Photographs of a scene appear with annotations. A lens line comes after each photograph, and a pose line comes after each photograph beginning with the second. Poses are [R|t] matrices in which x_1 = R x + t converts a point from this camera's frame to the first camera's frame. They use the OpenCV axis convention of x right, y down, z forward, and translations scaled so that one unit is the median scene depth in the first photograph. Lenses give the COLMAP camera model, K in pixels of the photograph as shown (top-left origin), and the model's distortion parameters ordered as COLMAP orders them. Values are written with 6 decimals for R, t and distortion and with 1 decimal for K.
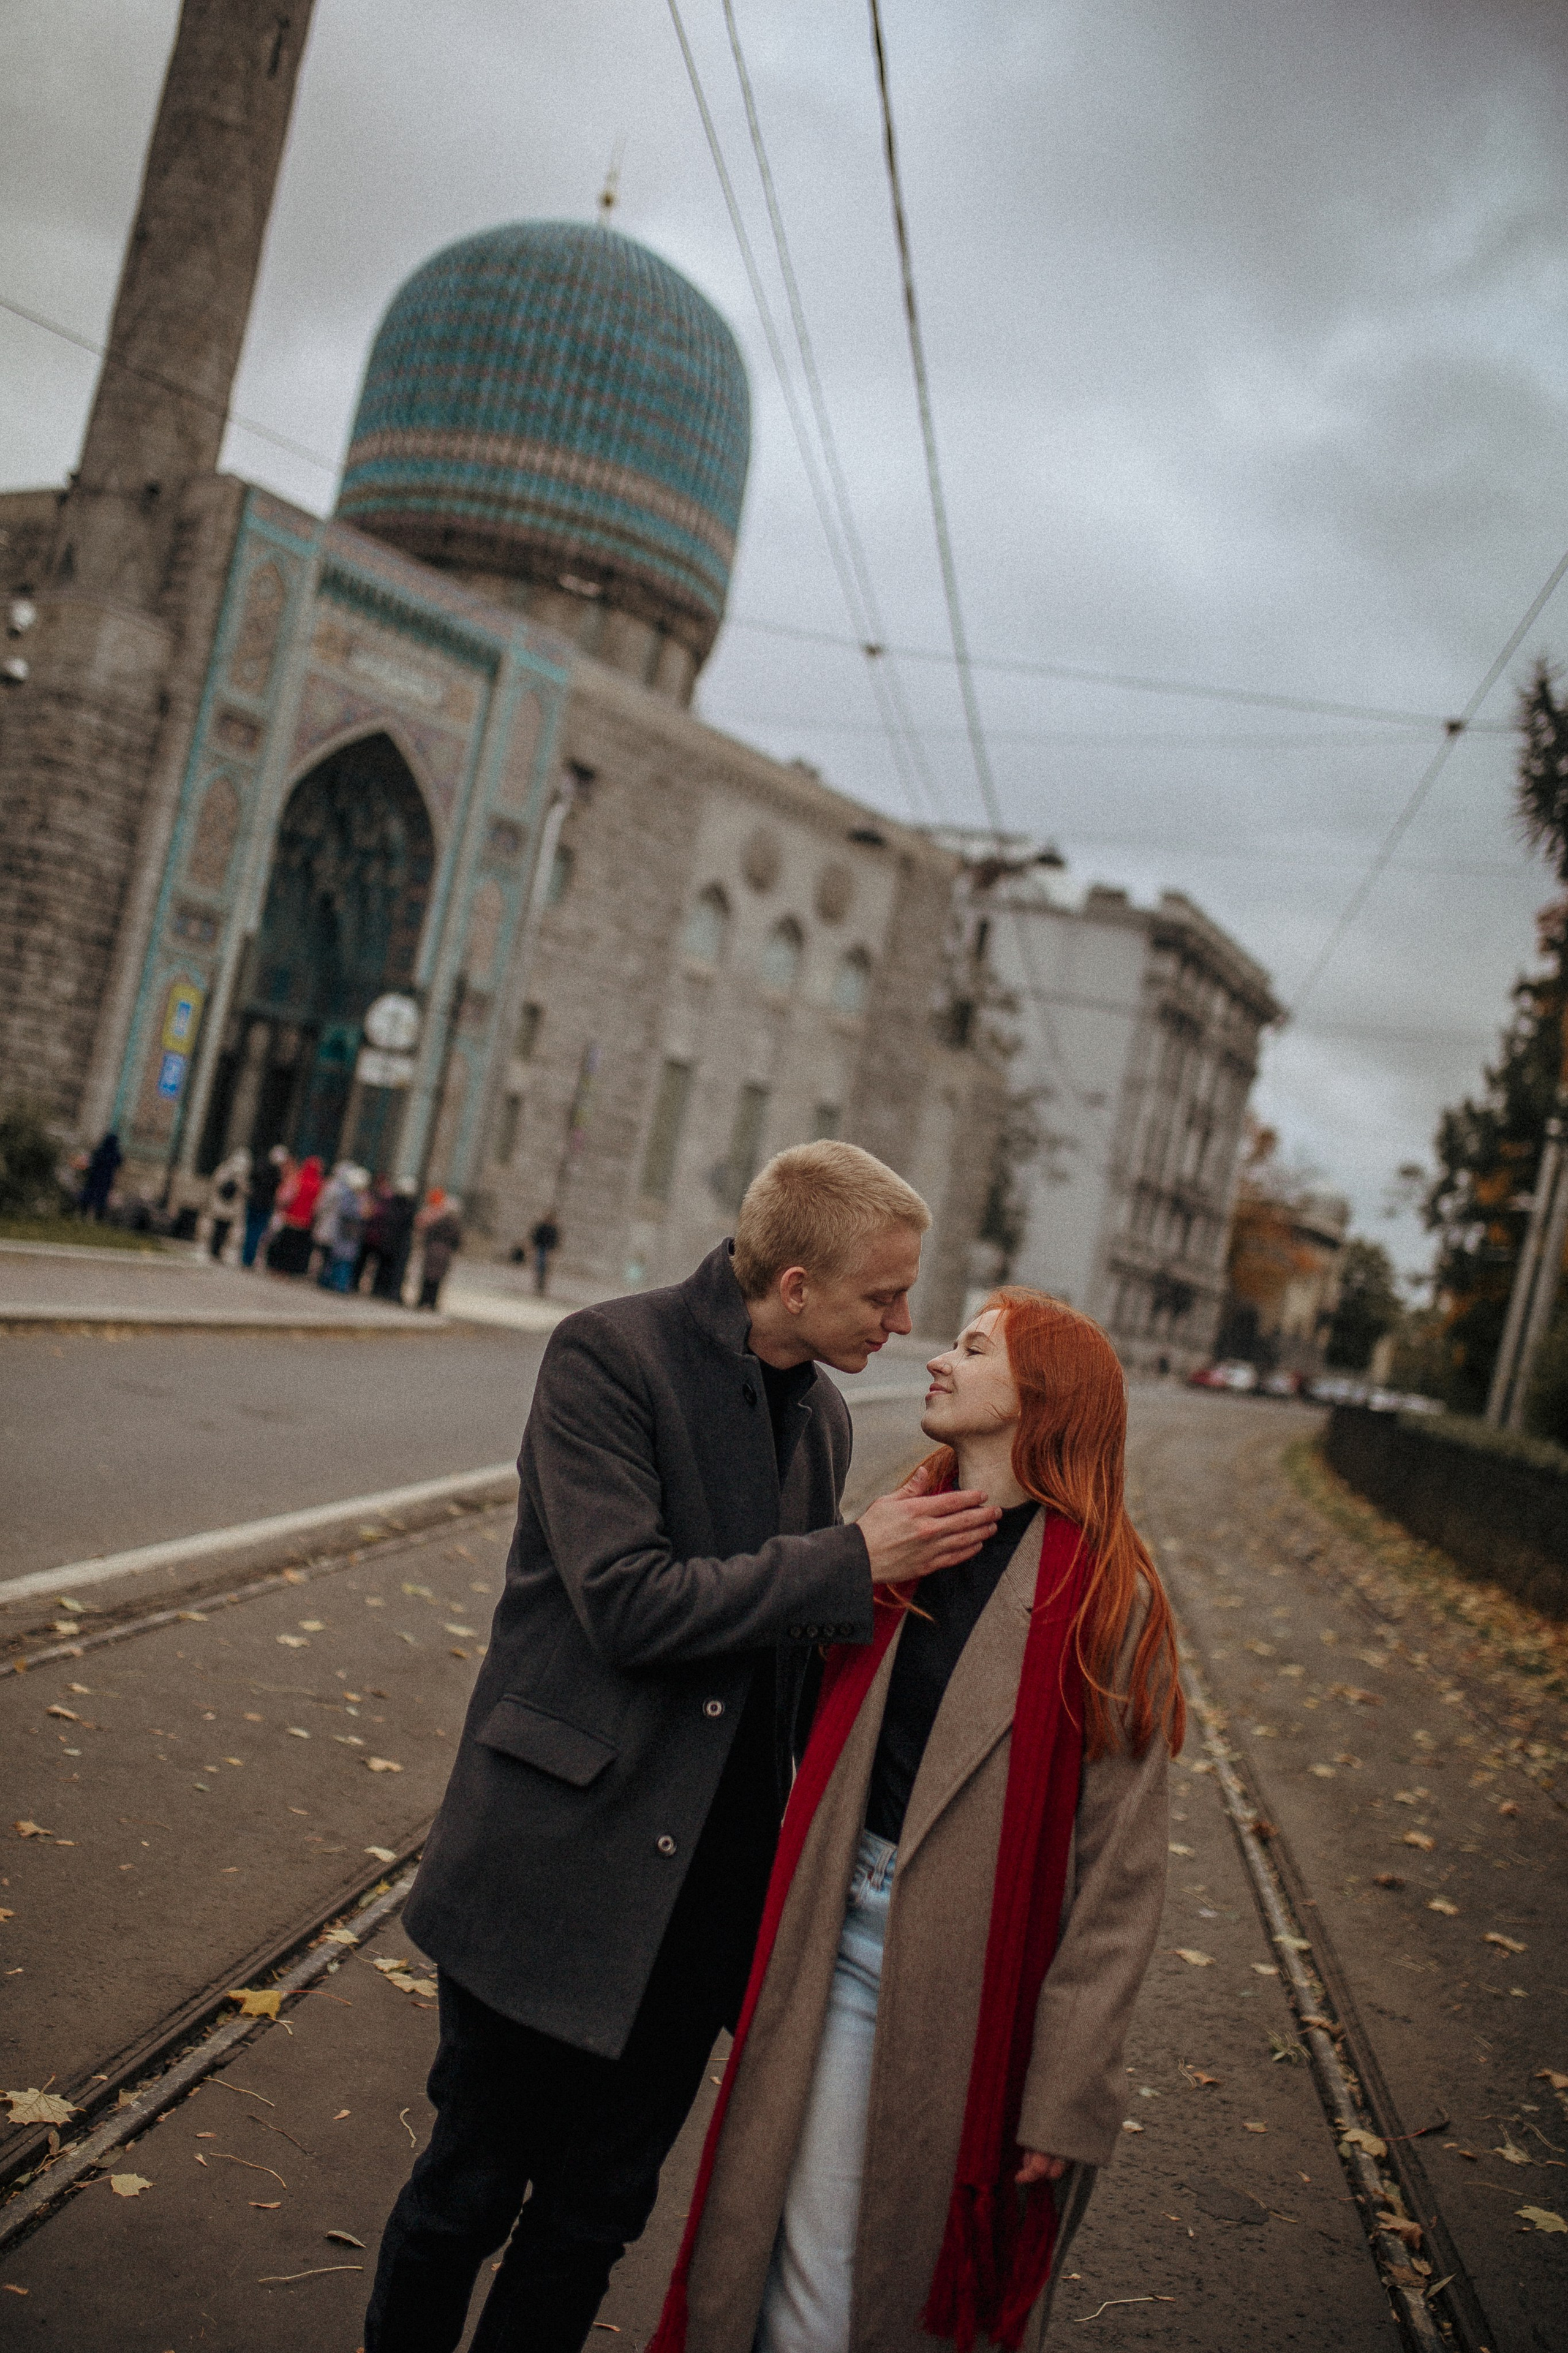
lens RADIAL K [[2189.0, 0, 763.9], [0, 2189.0, 1148.7], [0, 0, 1]] dist [-0.066371, 0.081681]
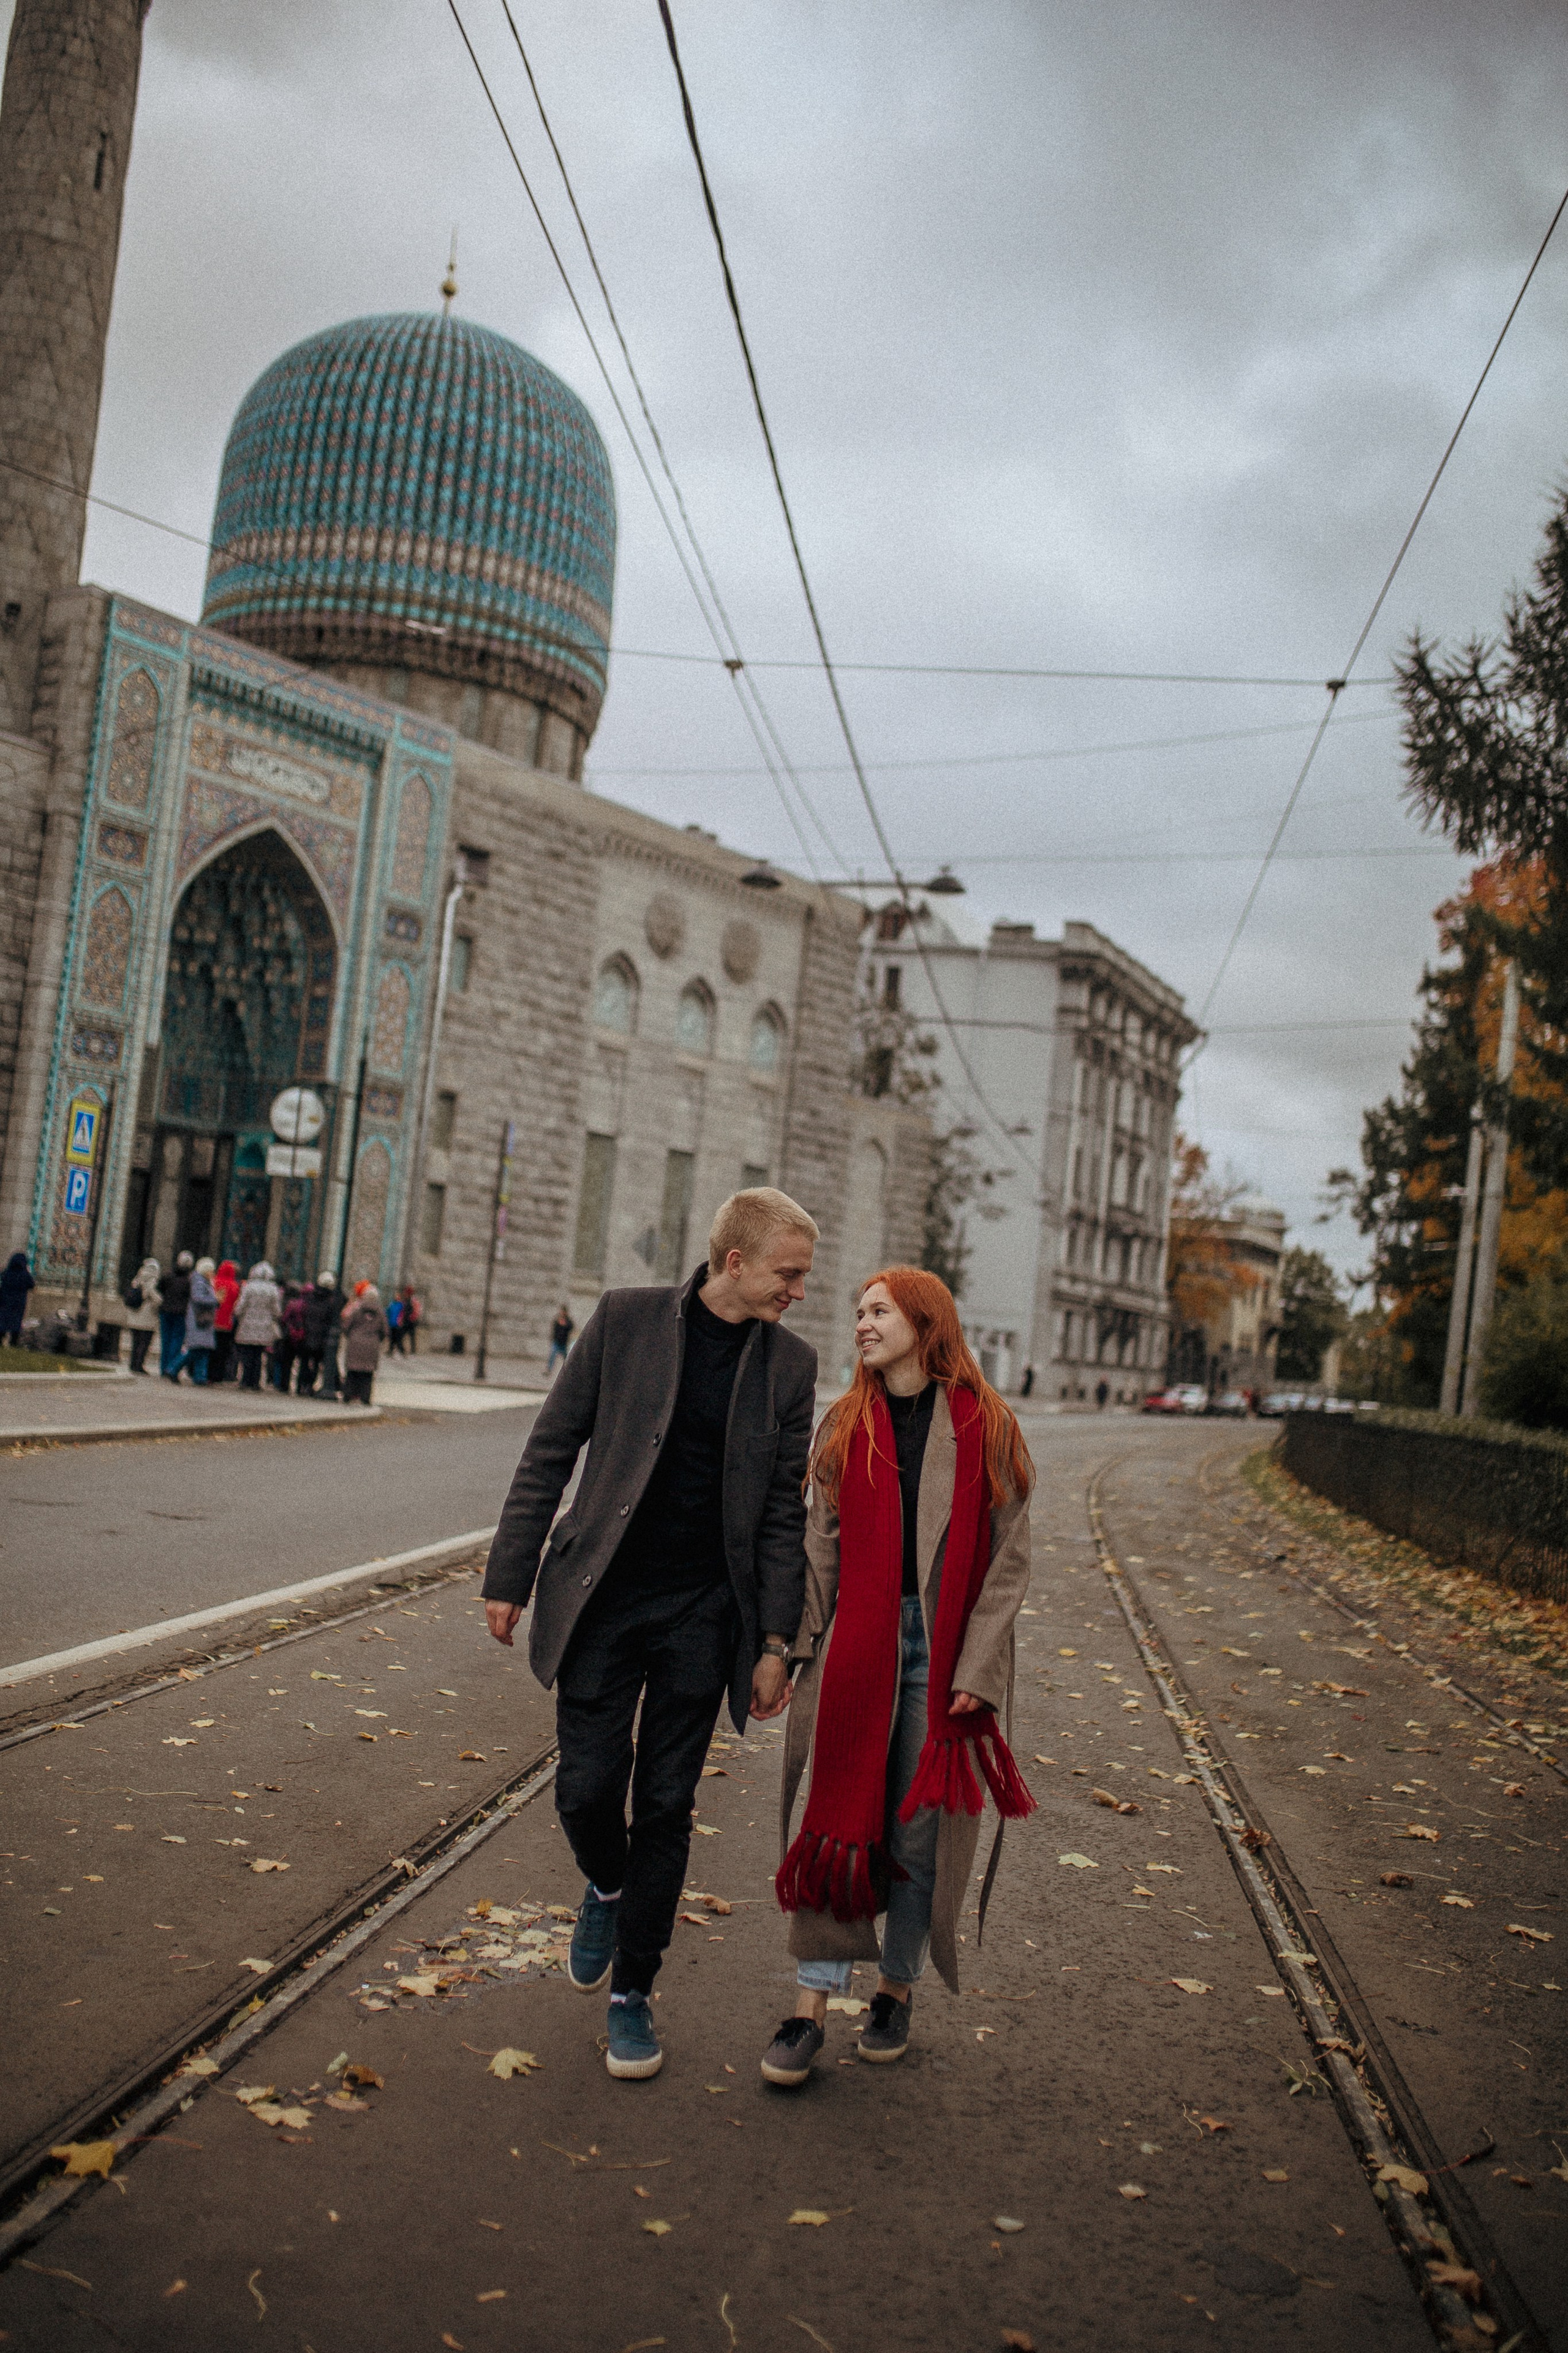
lens RADIAL K [[2184.6, 0, 752.5], [0, 2184.6, 1155.9], [0, 0, 1]] dist [-0.071033, 0.089335]
pose [[0.994887, -0.097294, 0.027092, 0.003127], [0.098021, 0.994820, -0.026929, 0.004369], [-0.024331, 0.029447, 0.999270, 0.011668]]
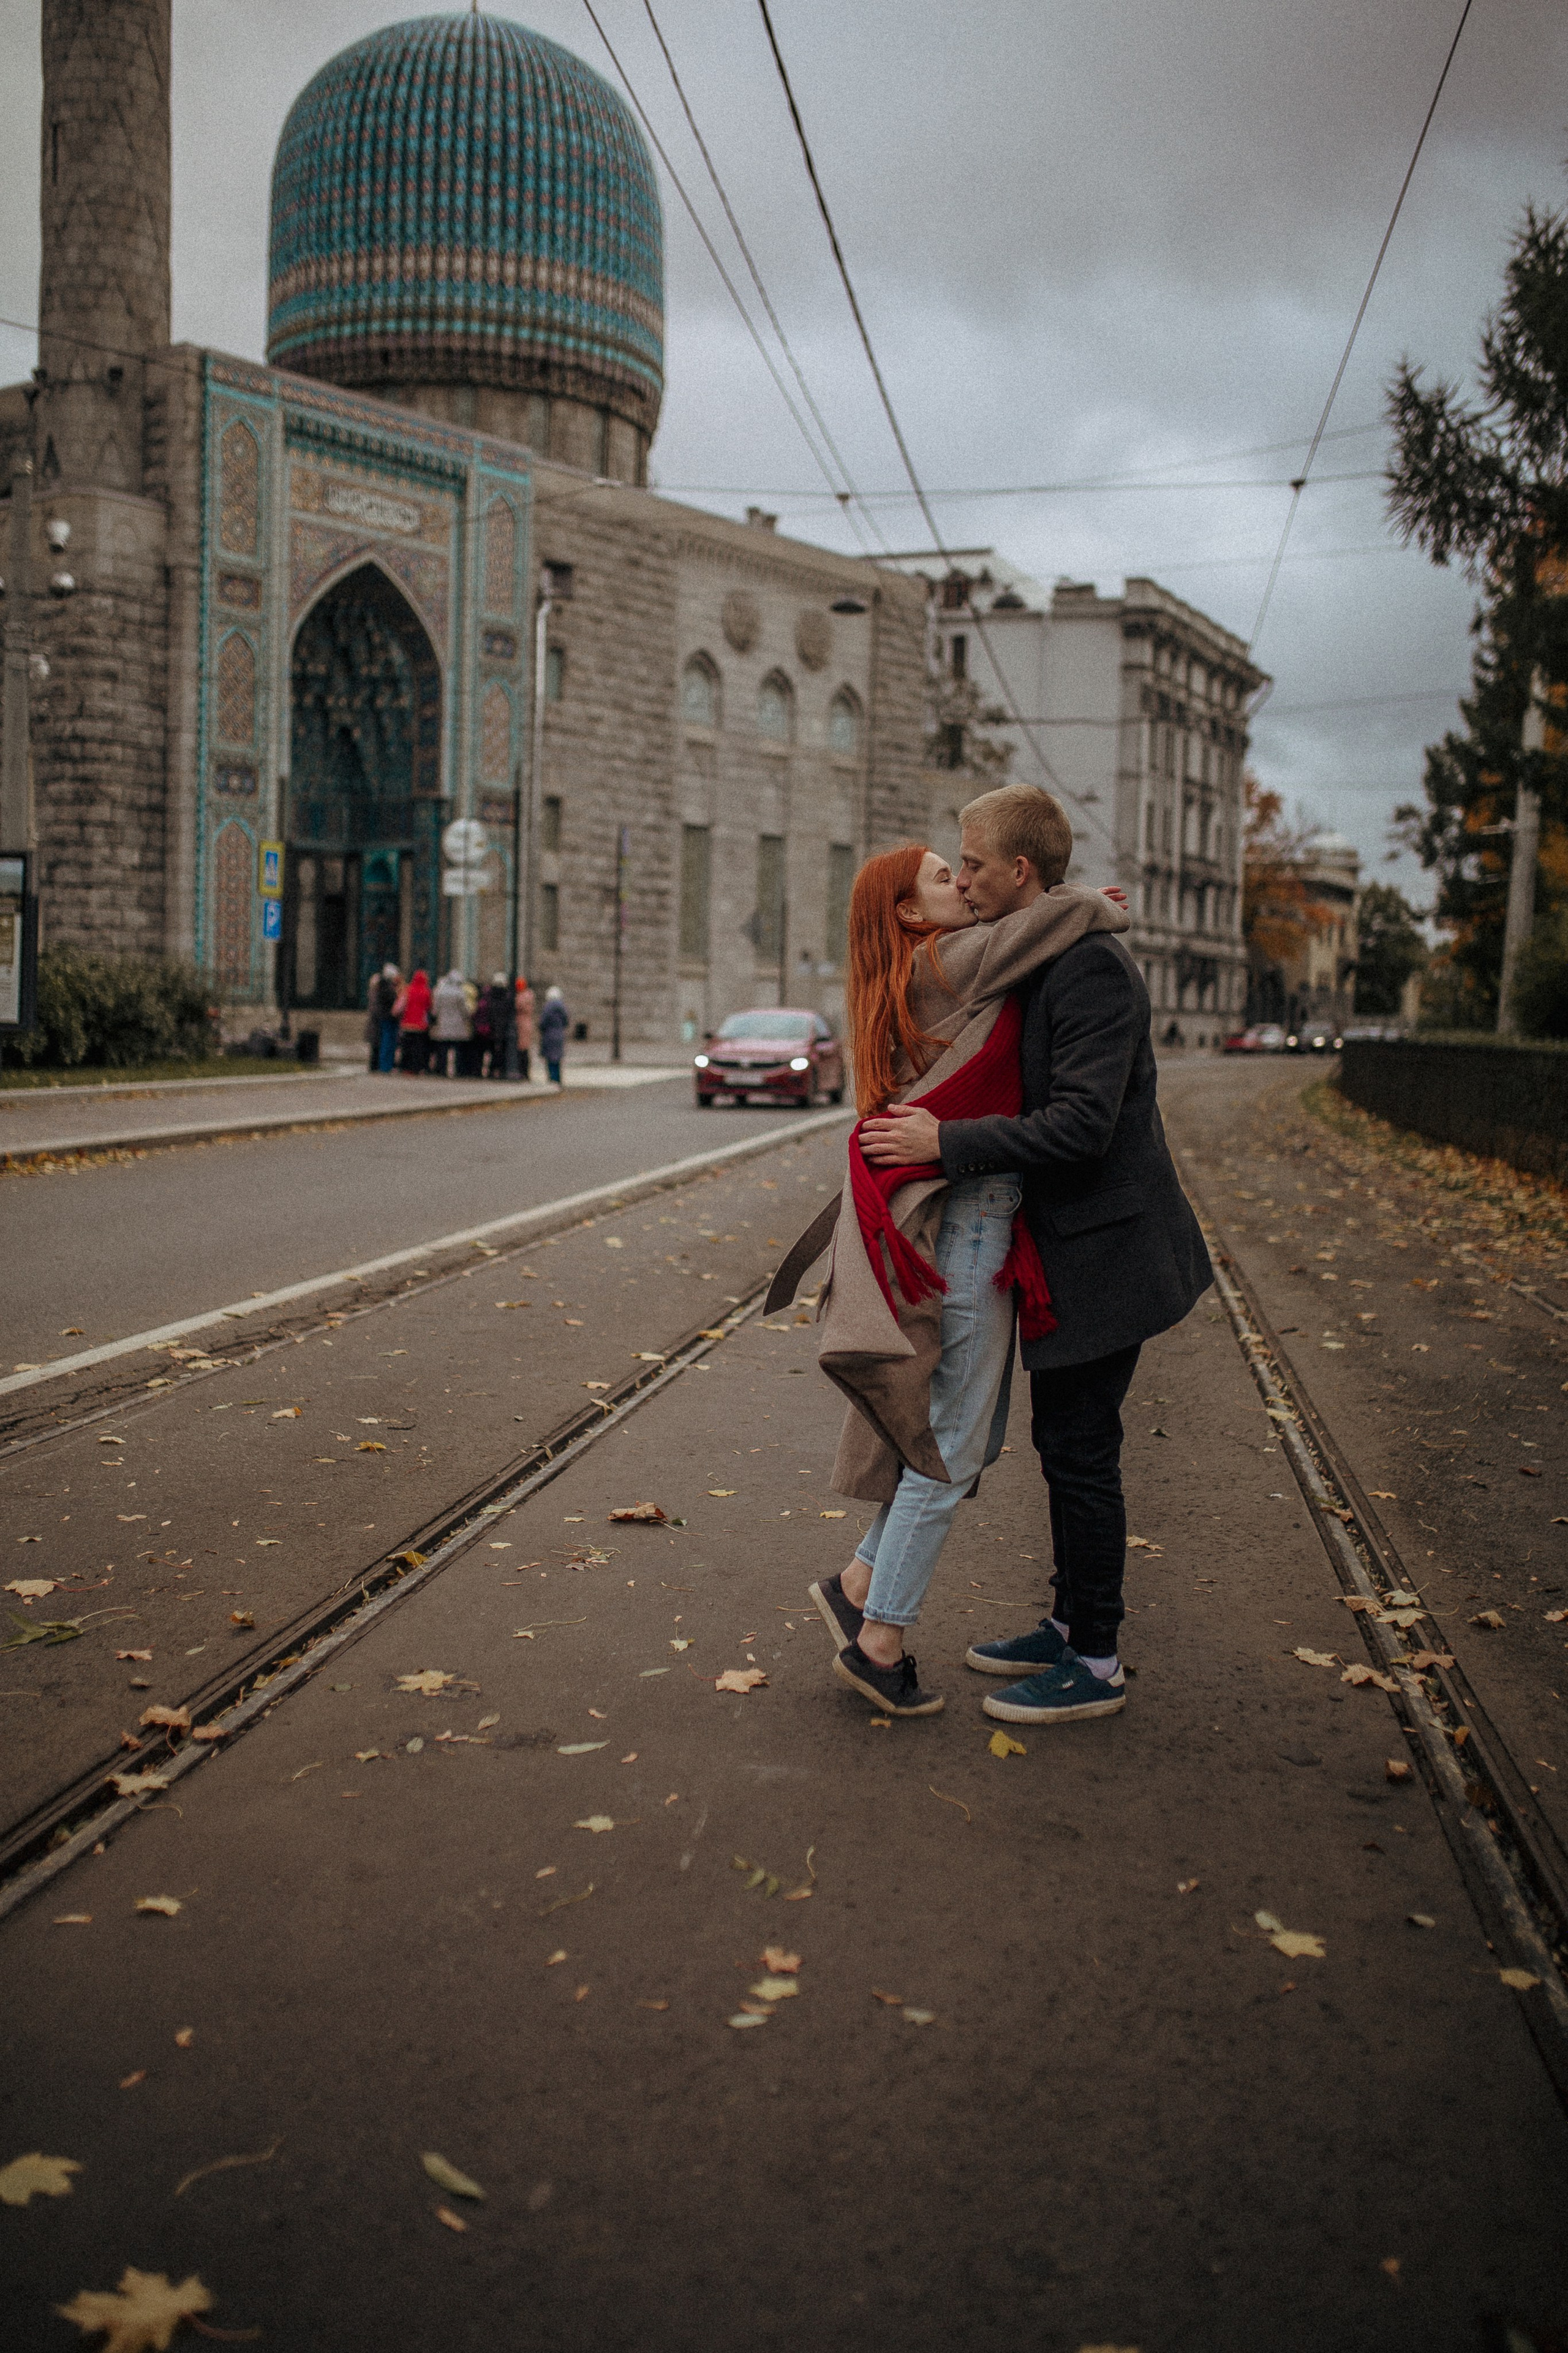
lens RADIAL K [[2179.8, 0, 794.7], [0, 2179.8, 1147.4], [0, 0, 1]] dist [-0.066521, 0.095318]
pose [[0.985913, -0.166878, -0.011297, -0.008000], [0.167063, 0.979229, 0.114893, -0.001473], [-0.008111, -0.115161, 0.993314, -0.088632]]
